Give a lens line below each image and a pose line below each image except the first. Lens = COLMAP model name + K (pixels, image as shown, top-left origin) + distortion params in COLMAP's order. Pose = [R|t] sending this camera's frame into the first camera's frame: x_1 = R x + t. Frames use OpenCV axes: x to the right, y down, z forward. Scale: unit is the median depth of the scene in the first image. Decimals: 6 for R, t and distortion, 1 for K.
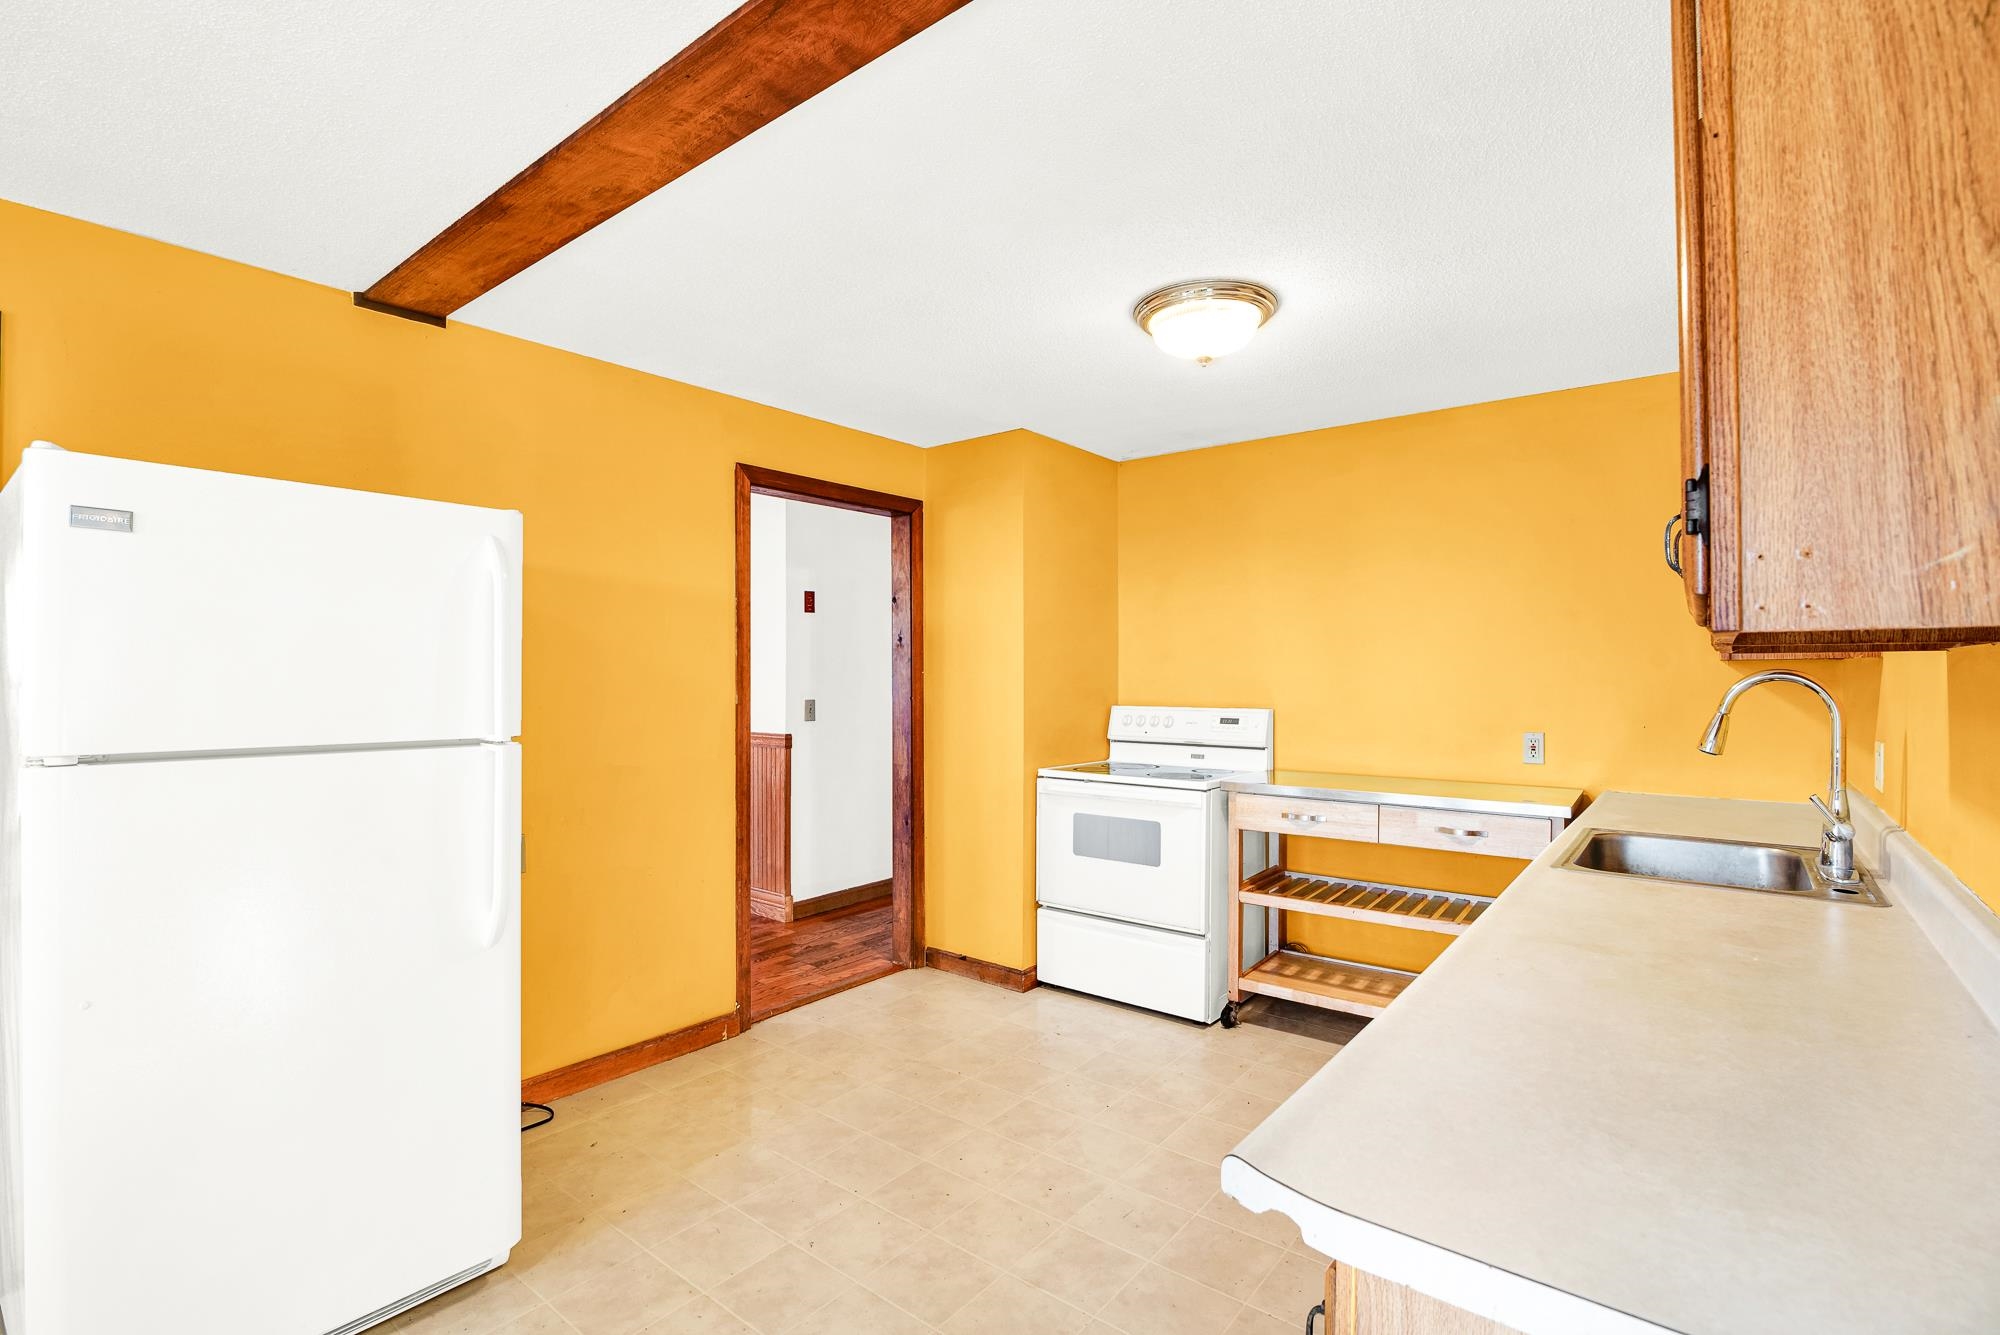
lens RADIAL K [[929.9, 0, 990.7], [0, 929.9, 689.1], [0, 0, 1]] dist [-0.025903, 0.002160]
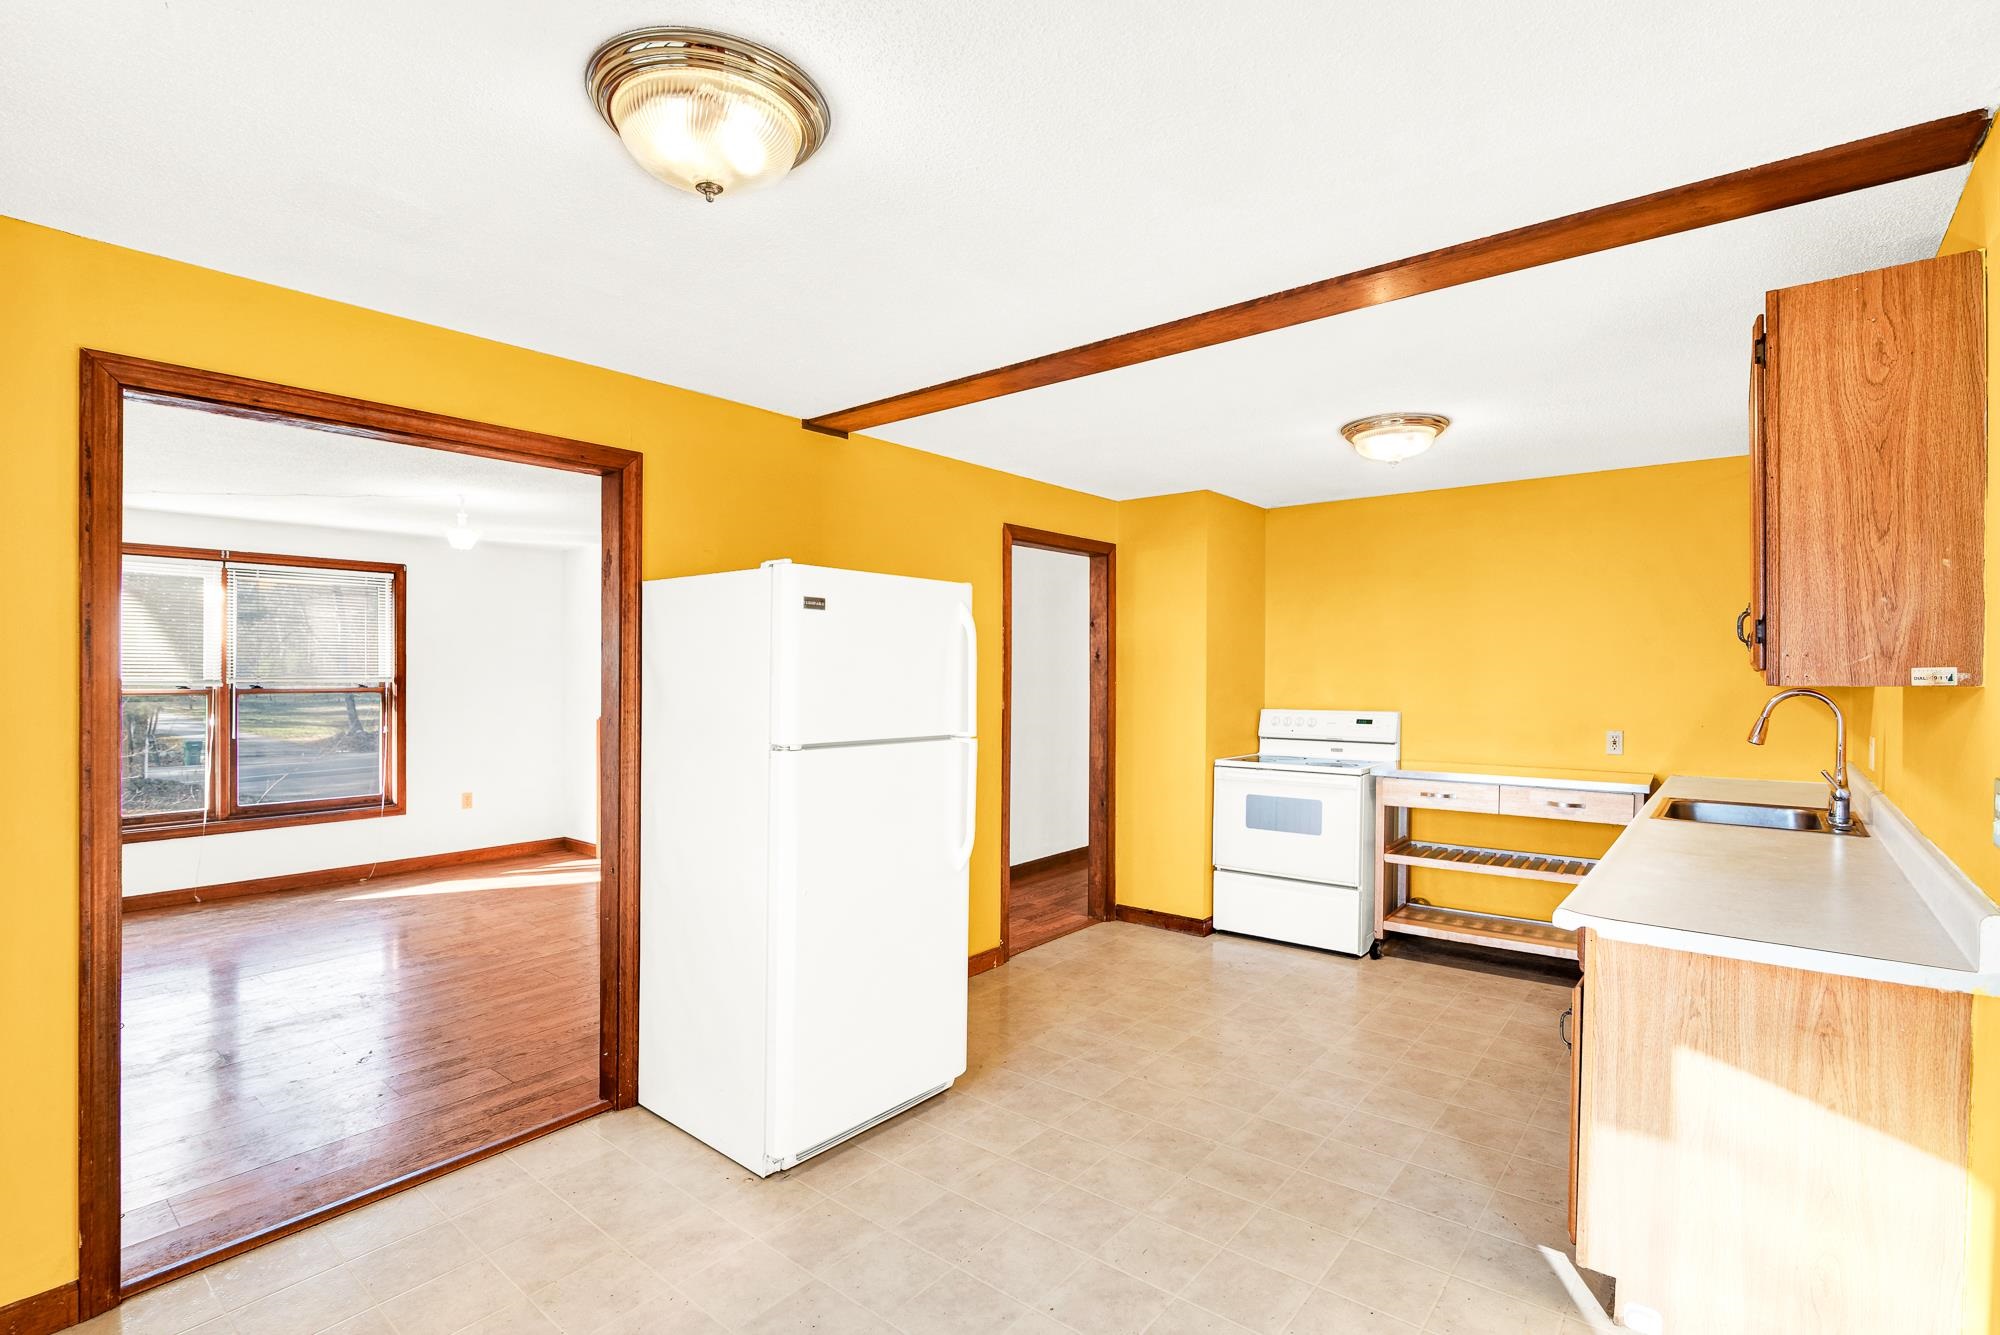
lens RADIAL K [[929.9, 0, 1013.9], [0, 929.9, 703.3], [0, 0, 1]] dist [-0.025903, 0.002160]
pose [[0.999976, -0.001381, -0.006727, -0.280231], [0.001484, 0.999881, 0.015327, -0.013690], [0.006705, -0.015337, 0.999860, -0.337835]]
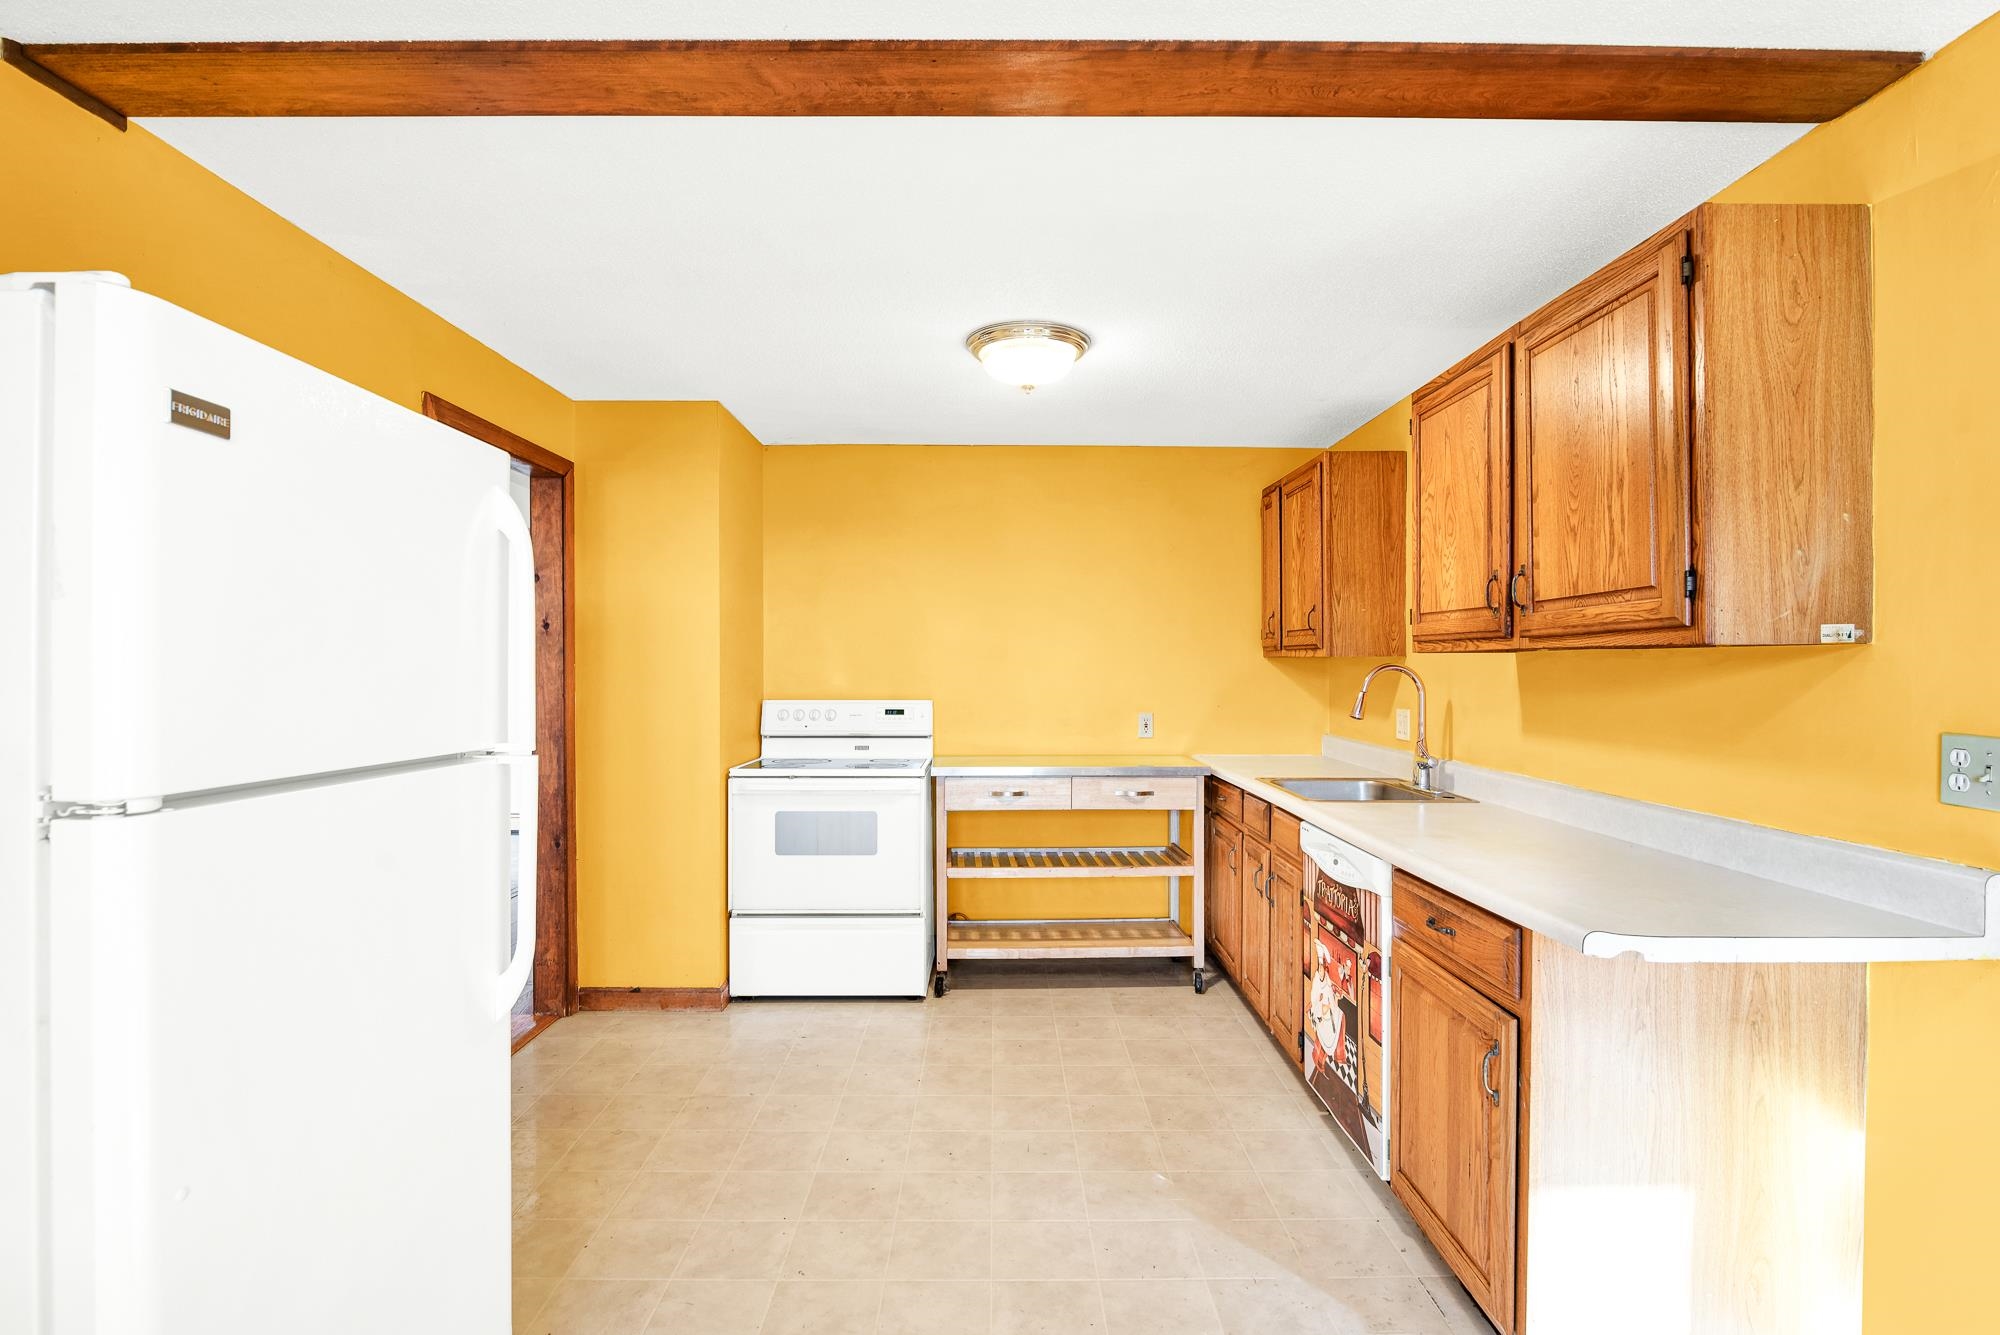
lens RADIAL K [[993.0, 0, 1027.9], [0, 993.0, 690.3], [0, 0, 1]] dist [-0.017522, 0.002235]
pose [[0.773906, -0.014227, 0.633141, -0.455600], [0.010783, 0.999899, 0.009288, 0.001495], [-0.633209, -0.000361, 0.773981, 0.053554]]
